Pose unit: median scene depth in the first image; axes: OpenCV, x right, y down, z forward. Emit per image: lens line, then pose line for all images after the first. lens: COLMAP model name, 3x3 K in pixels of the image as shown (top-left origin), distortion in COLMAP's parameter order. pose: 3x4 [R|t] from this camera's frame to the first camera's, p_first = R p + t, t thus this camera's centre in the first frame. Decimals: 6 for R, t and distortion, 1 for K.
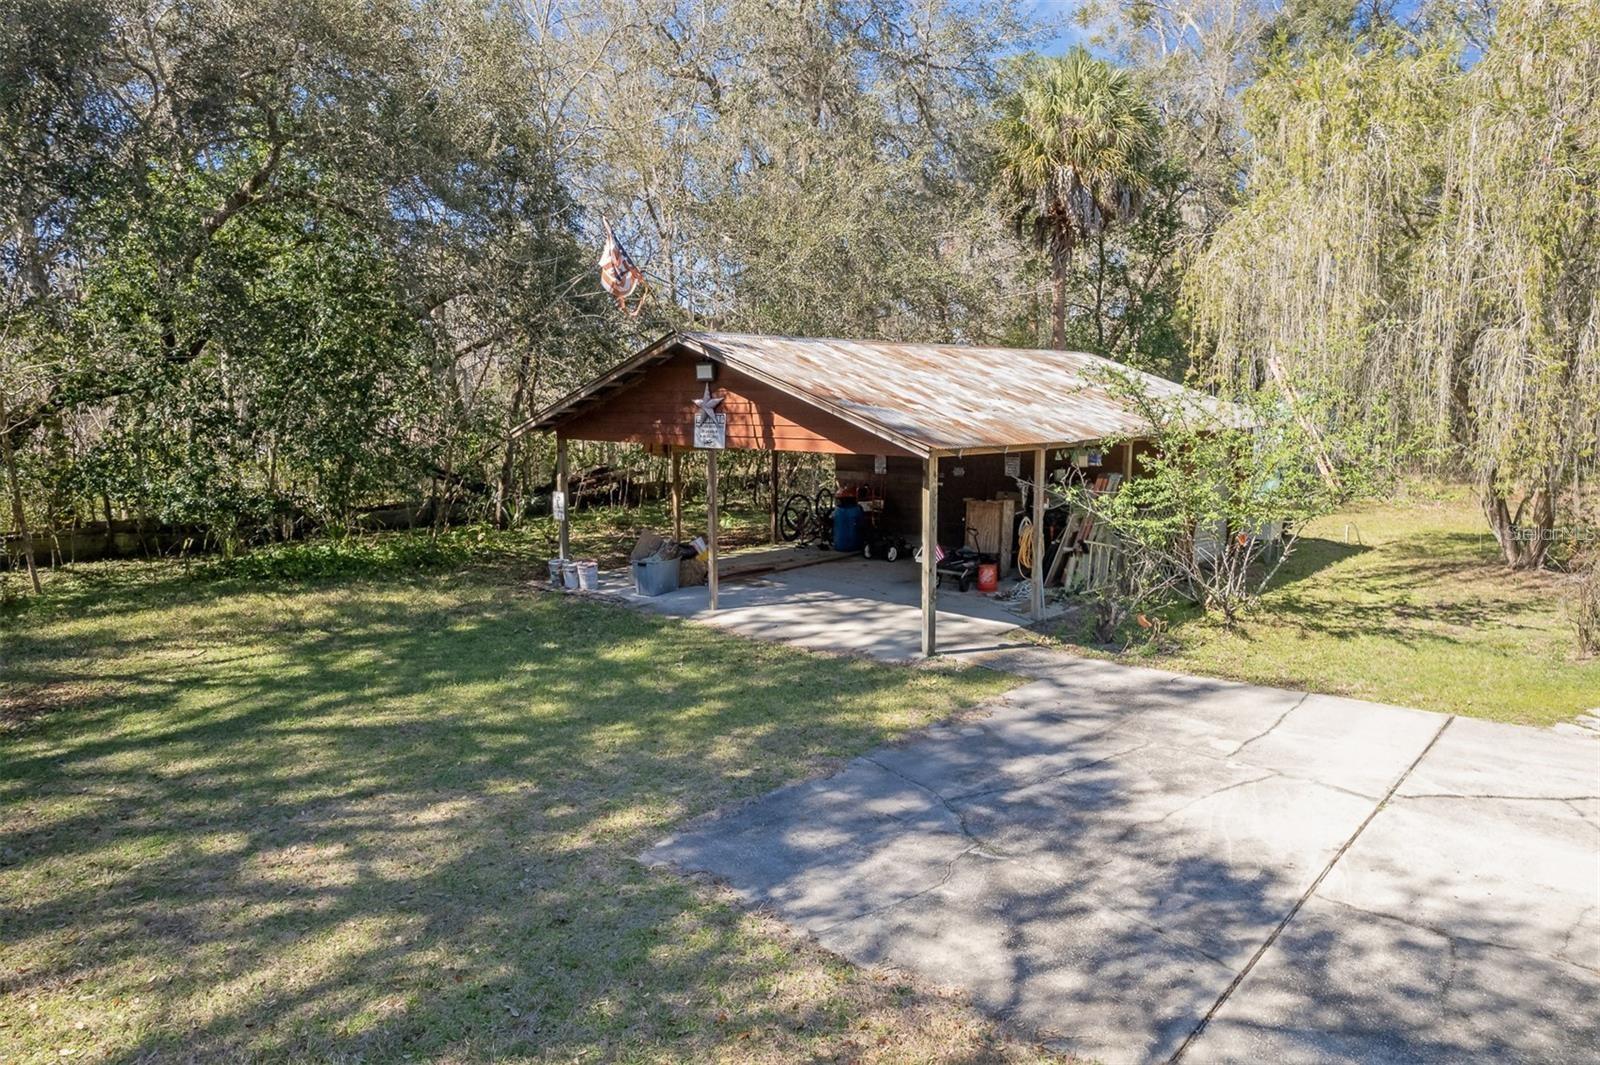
lens RADIAL K [[1058.8, 0, 801.9], [0, 1058.8, 528.0], [0, 0, 1]] dist [-0.043564, 0.028696]
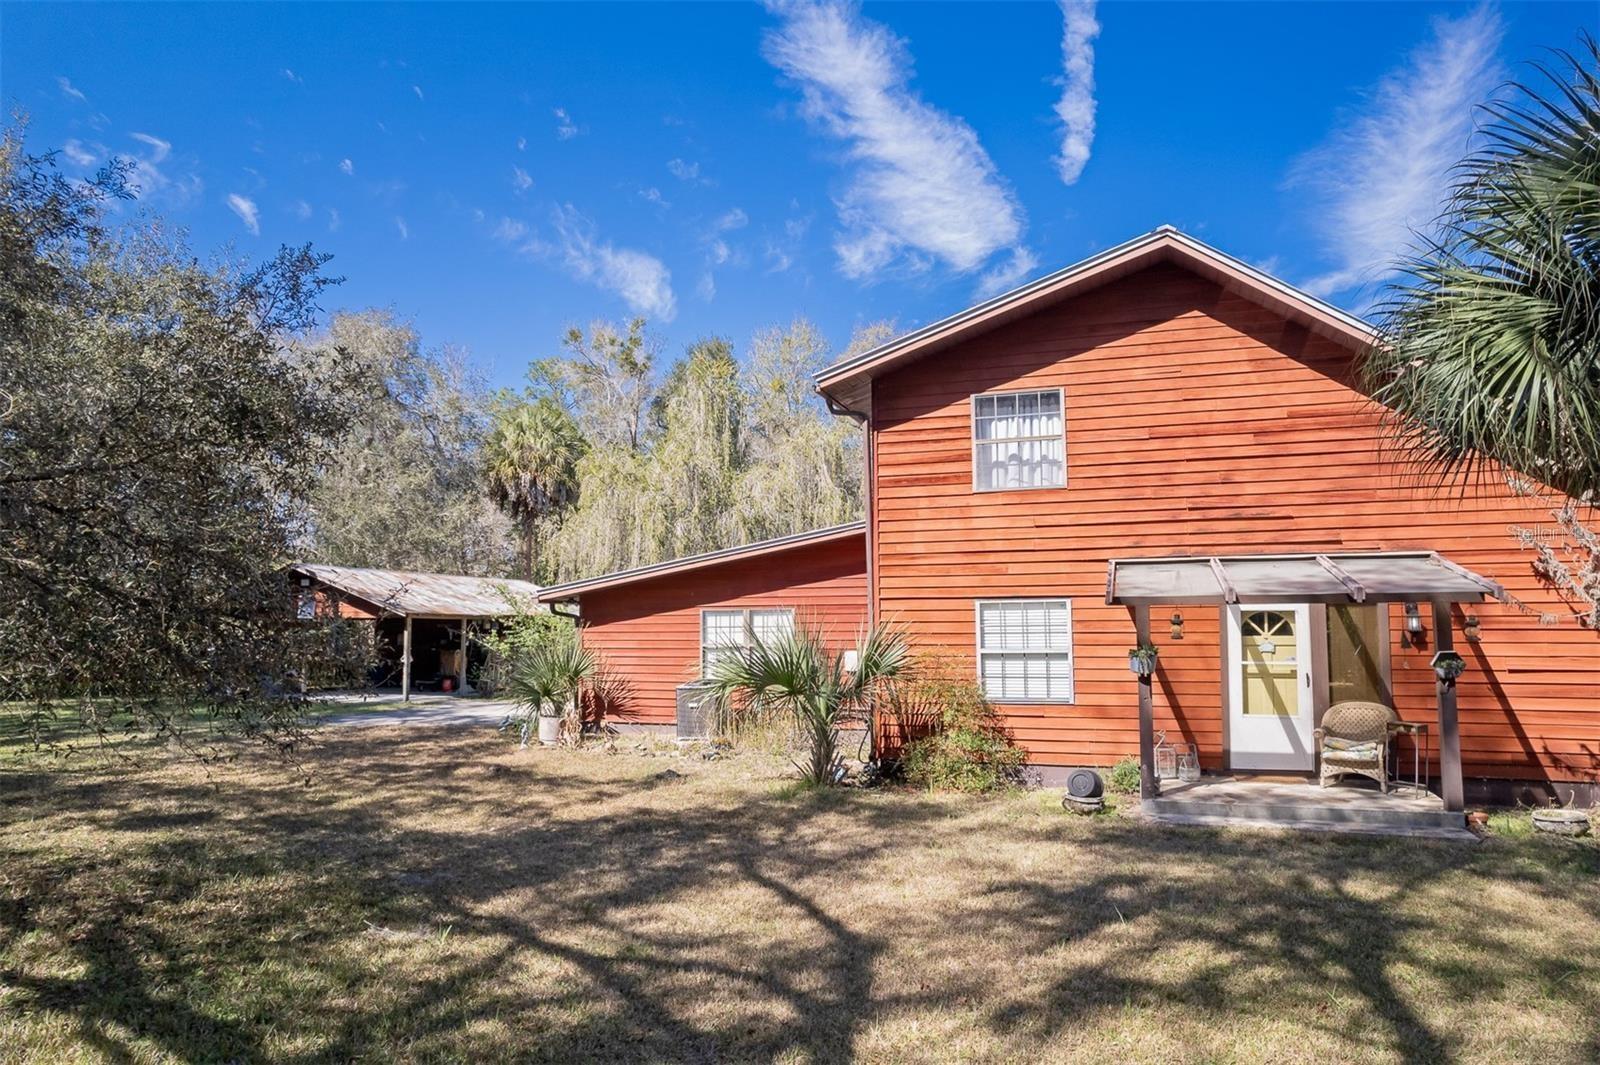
lens RADIAL K [[1058.8, 0, 788.0], [0, 1058.8, 527.1], [0, 0, 1]] dist [-0.043564, 0.028696]
pose [[0.928304, 0.037931, 0.369881, 0.018172], [0.044949, 0.976039, -0.212902, 0.172704], [-0.369094, 0.214263, 0.904356, -0.944140]]
